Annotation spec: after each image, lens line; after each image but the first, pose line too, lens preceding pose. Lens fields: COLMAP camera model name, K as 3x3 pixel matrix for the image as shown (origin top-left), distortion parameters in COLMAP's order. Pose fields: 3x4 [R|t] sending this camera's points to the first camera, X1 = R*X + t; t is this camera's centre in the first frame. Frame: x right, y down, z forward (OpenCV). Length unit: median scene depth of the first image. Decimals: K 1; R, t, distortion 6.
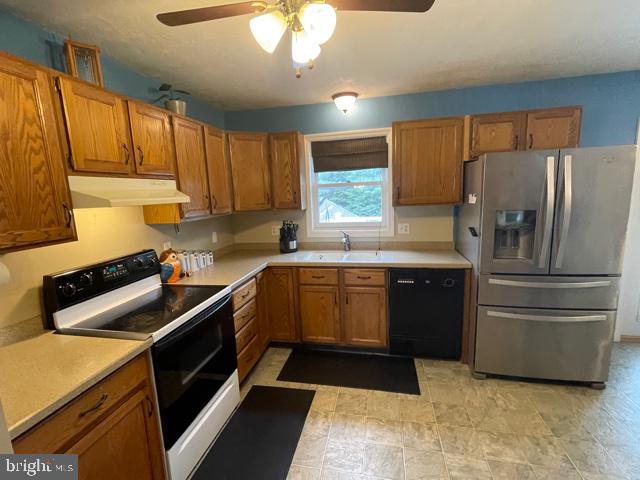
lens RADIAL K [[309.7, 0, 315.5], [0, 309.7, 242.6], [0, 0, 1]] dist [-0.001497, 0.000542]
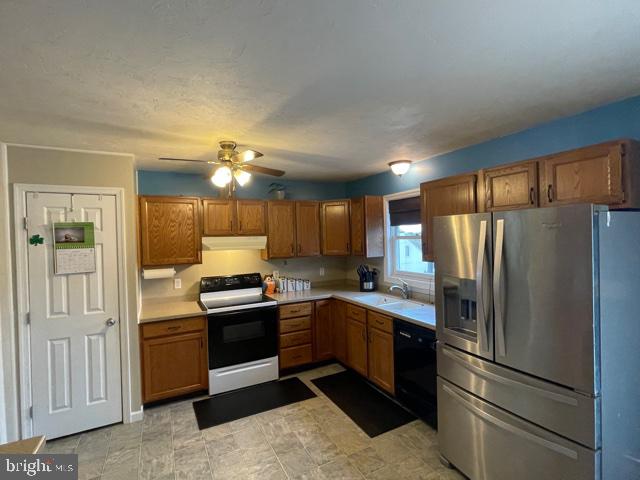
lens RADIAL K [[309.7, 0, 315.5], [0, 309.7, 242.6], [0, 0, 1]] dist [-0.001497, 0.000542]
pose [[0.635498, 0.041497, -0.770986, 0.970615], [-0.127835, 0.990428, -0.052061, -0.094198], [0.761446, 0.131644, 0.634720, 0.078217]]
